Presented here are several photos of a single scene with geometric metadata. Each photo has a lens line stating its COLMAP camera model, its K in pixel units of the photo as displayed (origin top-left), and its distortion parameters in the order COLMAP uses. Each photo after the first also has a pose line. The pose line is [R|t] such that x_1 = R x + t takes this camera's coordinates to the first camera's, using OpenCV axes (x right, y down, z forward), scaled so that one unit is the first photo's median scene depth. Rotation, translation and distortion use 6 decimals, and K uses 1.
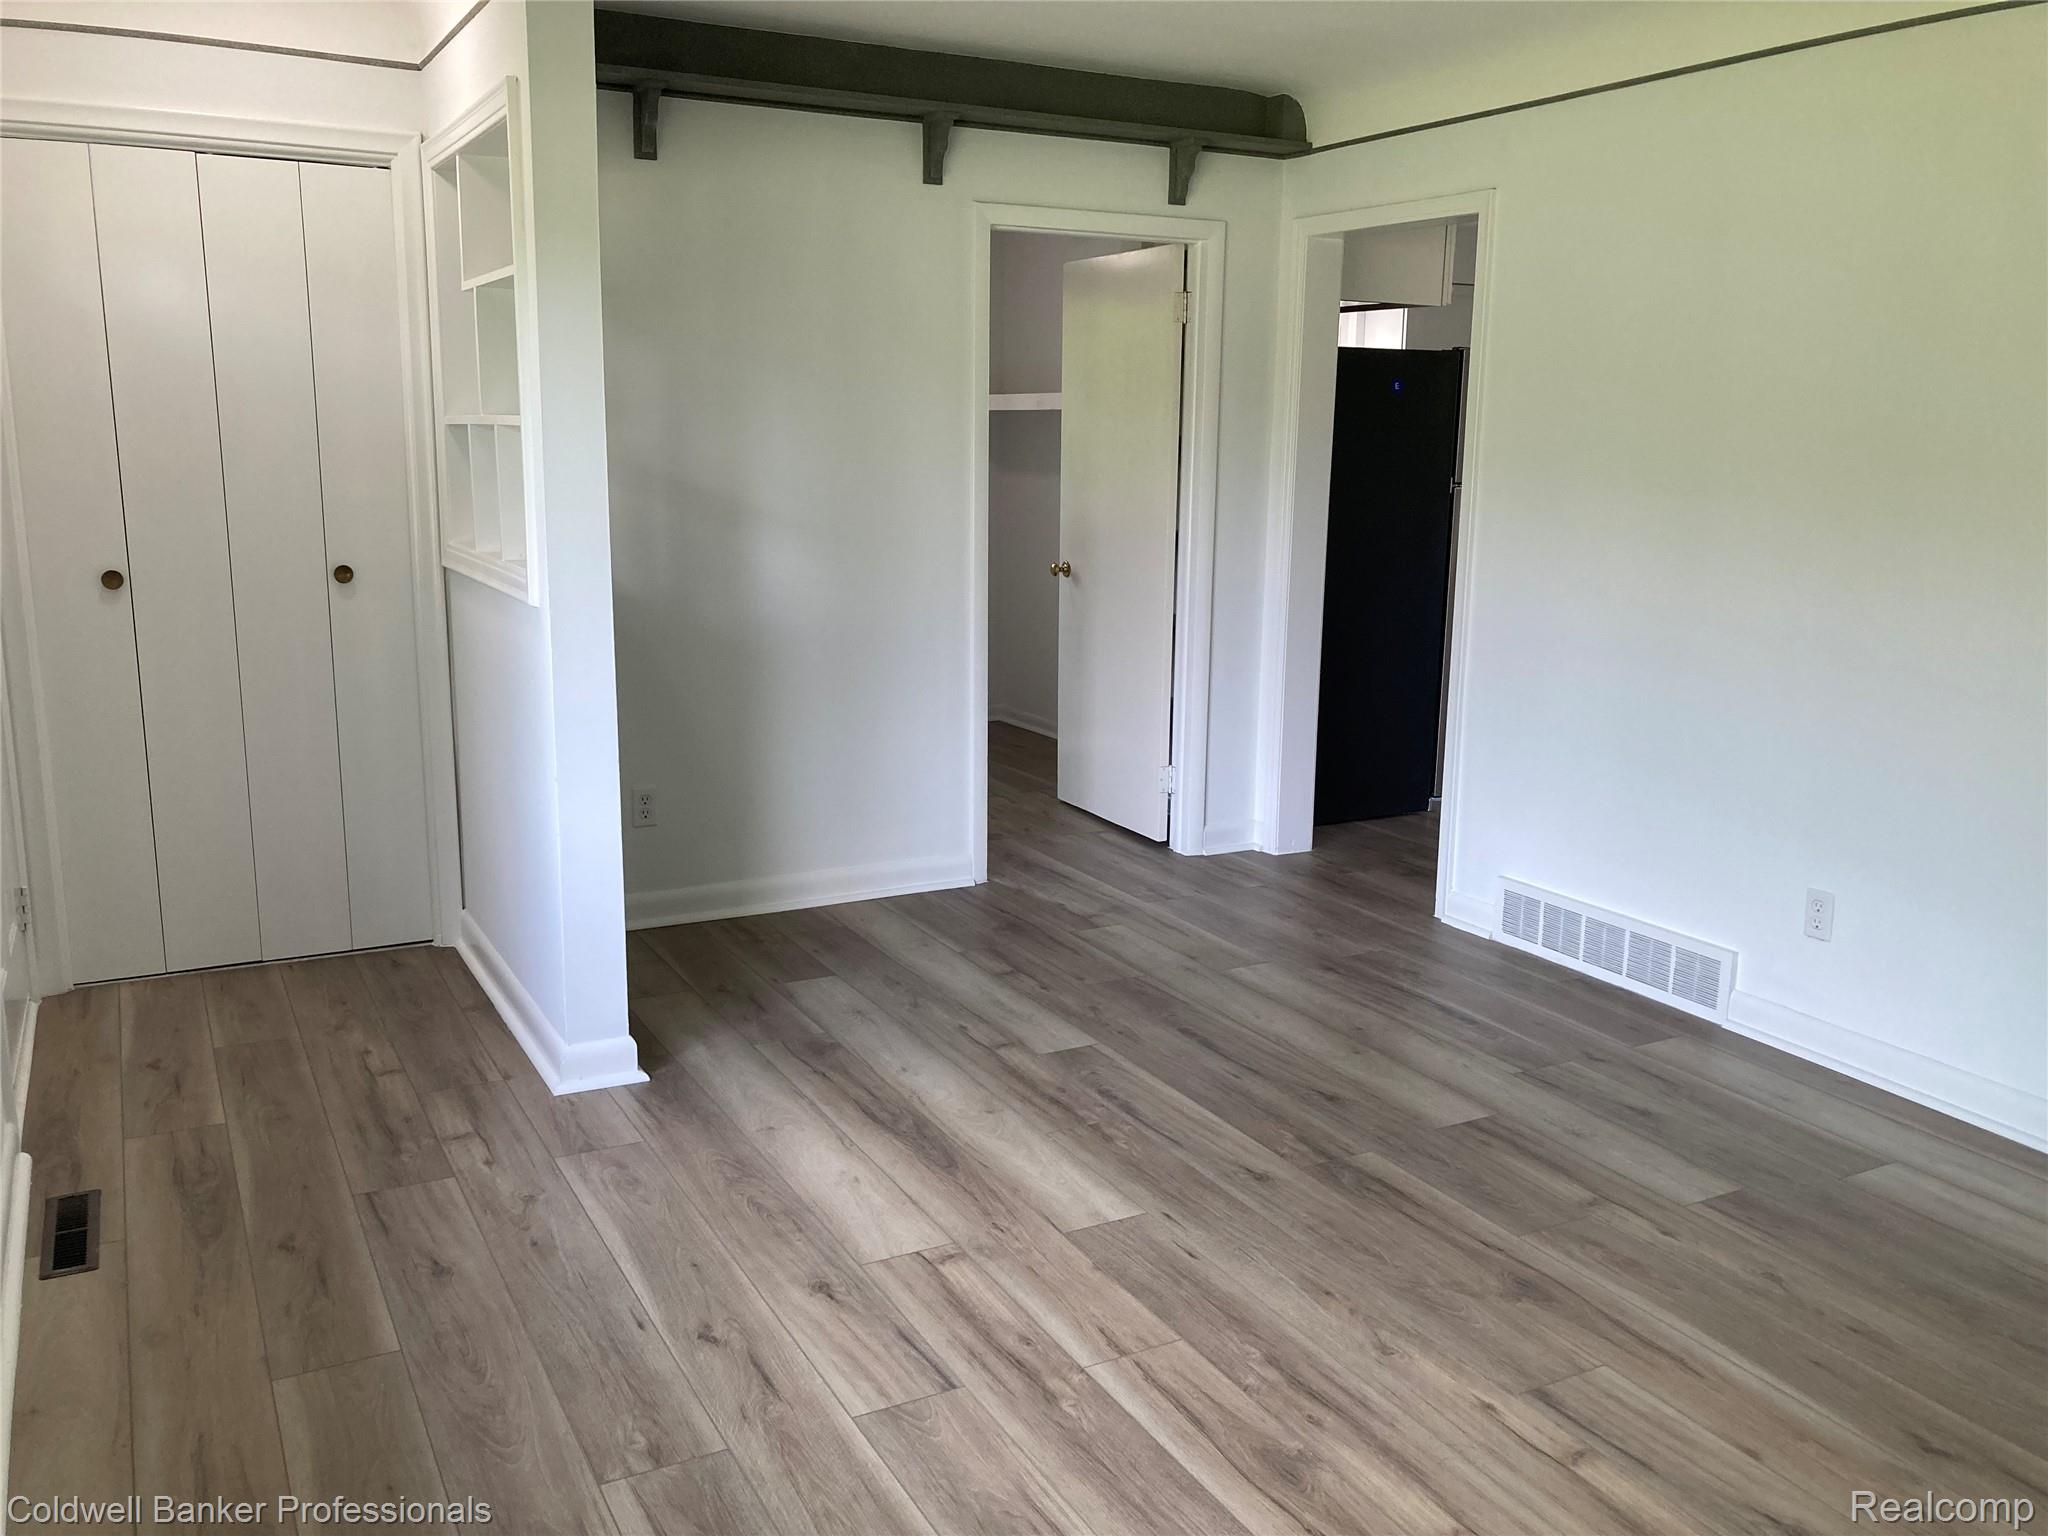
lens RADIAL K [[1677.5, 0, 1027.0], [0, 1677.5, 753.5], [0, 0, 1]] dist [0.032258, -0.042487]
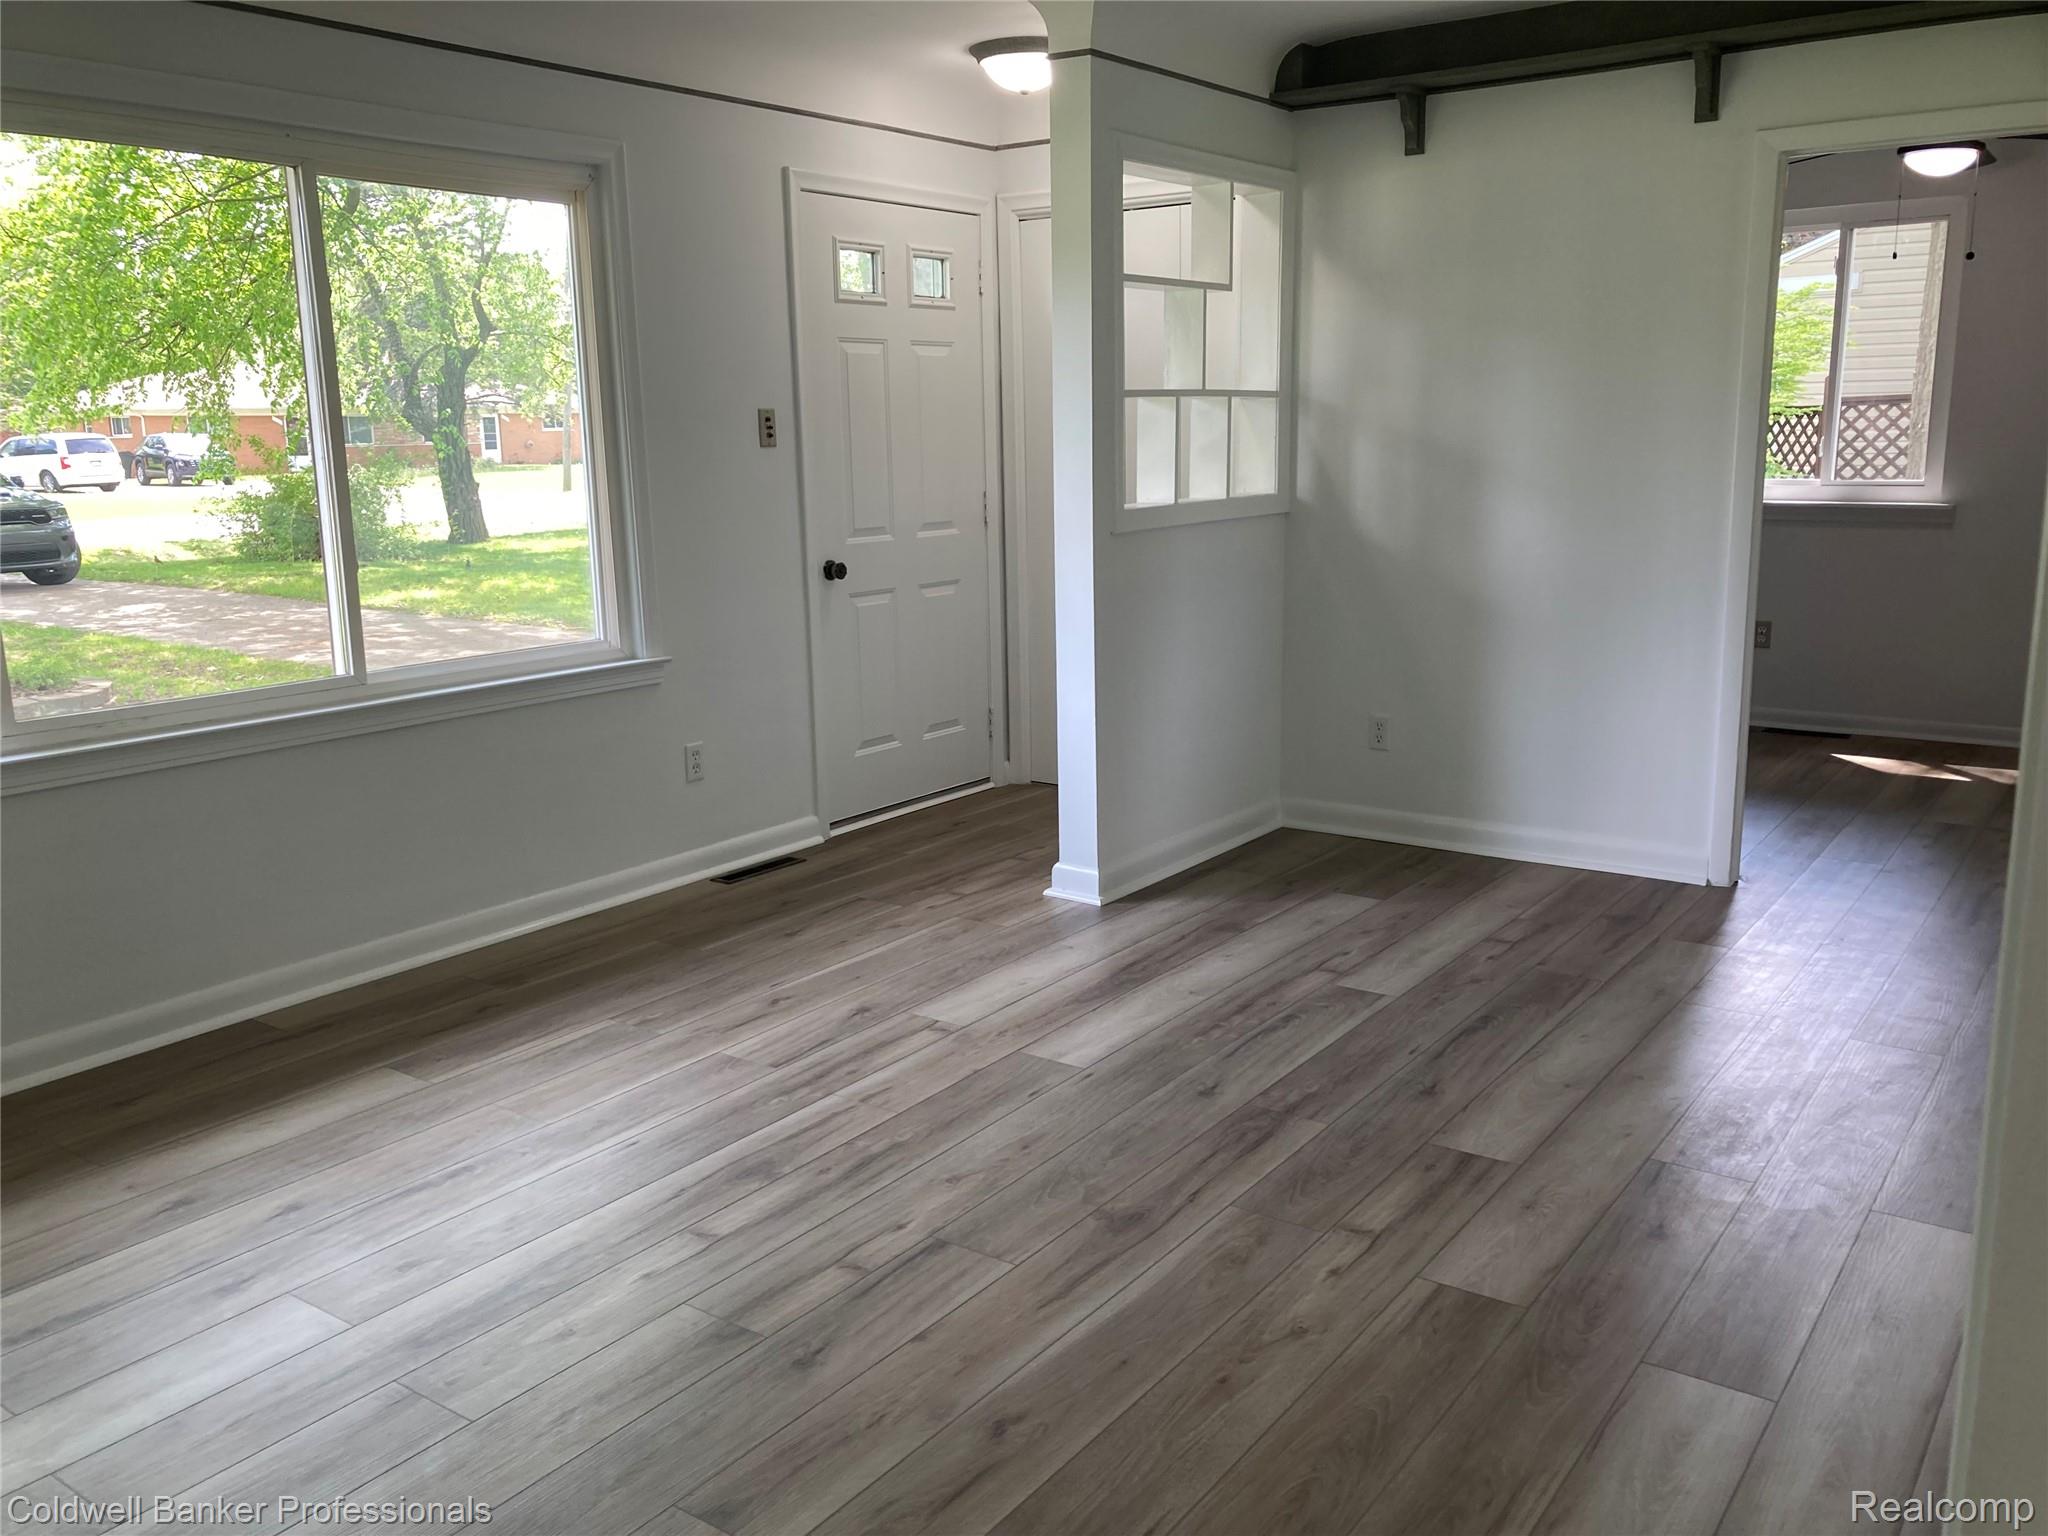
lens RADIAL K [[1677.5, 0, 1061.8], [0, 1677.5, 784.1], [0, 0, 1]] dist [0.032258, -0.042487]
pose [[0.445043, 0.169866, -0.879251, 1.054444], [-0.151529, 0.981971, 0.113012, -0.046289], [0.882596, 0.082936, 0.462758, 0.444239]]
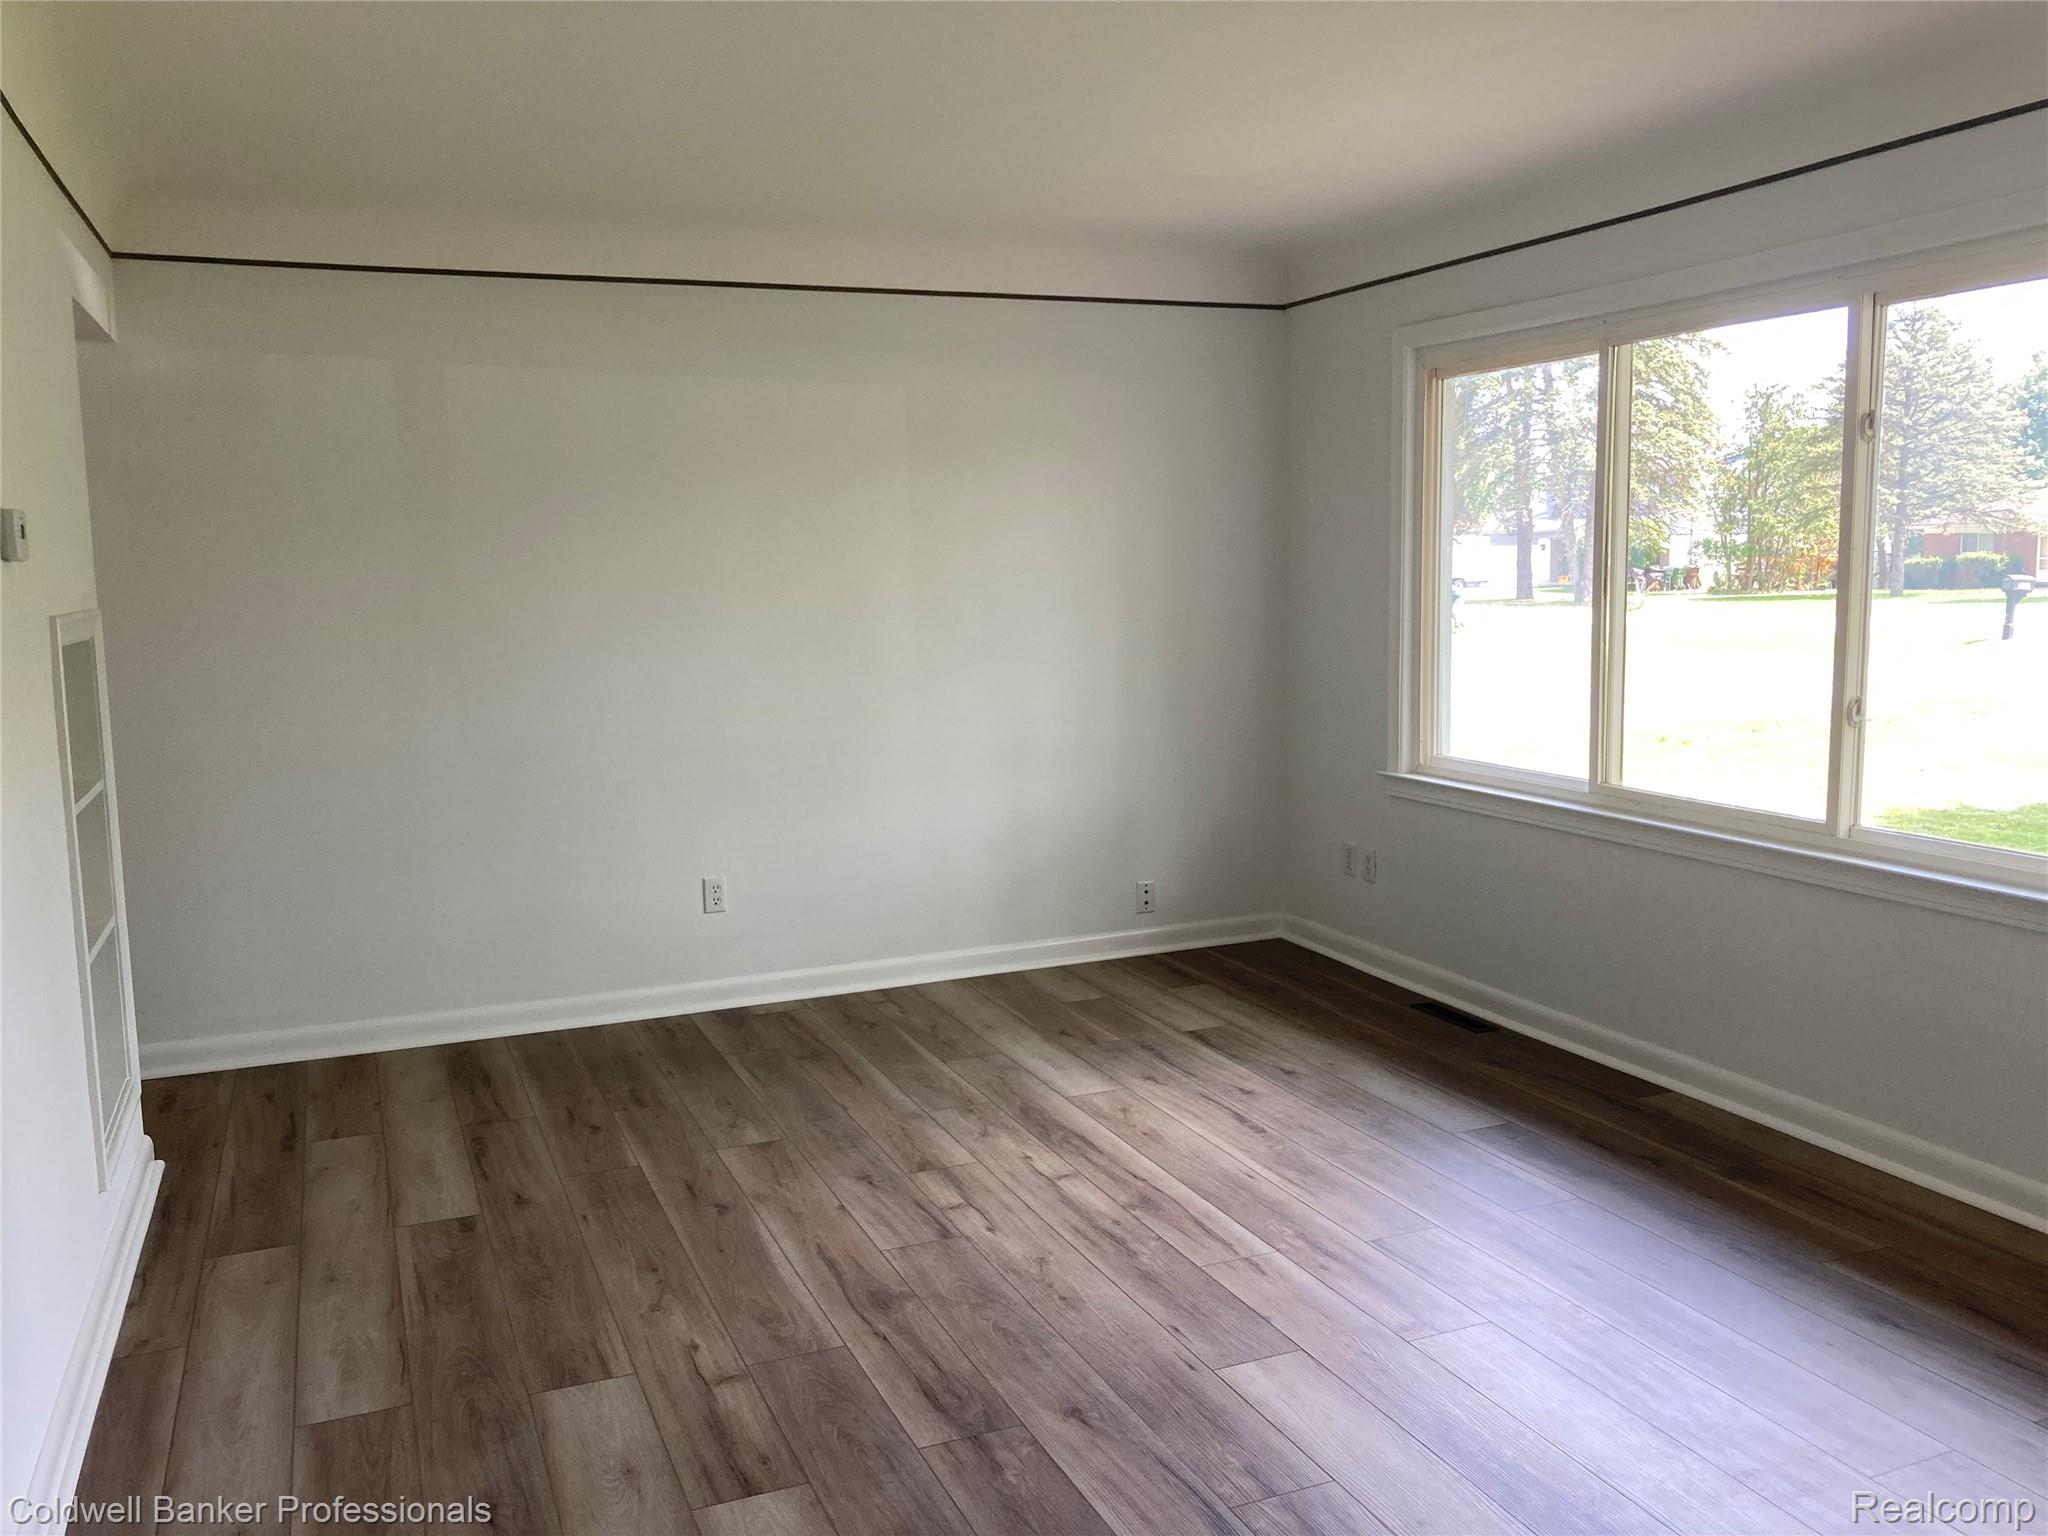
lens RADIAL K [[1677.5, 0, 1009.5], [0, 1677.5, 765.9], [0, 0, 1]] dist [0.032258, -0.042487]
pose [[-0.993460, -0.008658, 0.113854, 0.081357], [0.027759, 0.948893, 0.314376, -0.355682], [-0.110757, 0.315480, -0.942446, 1.823097]]
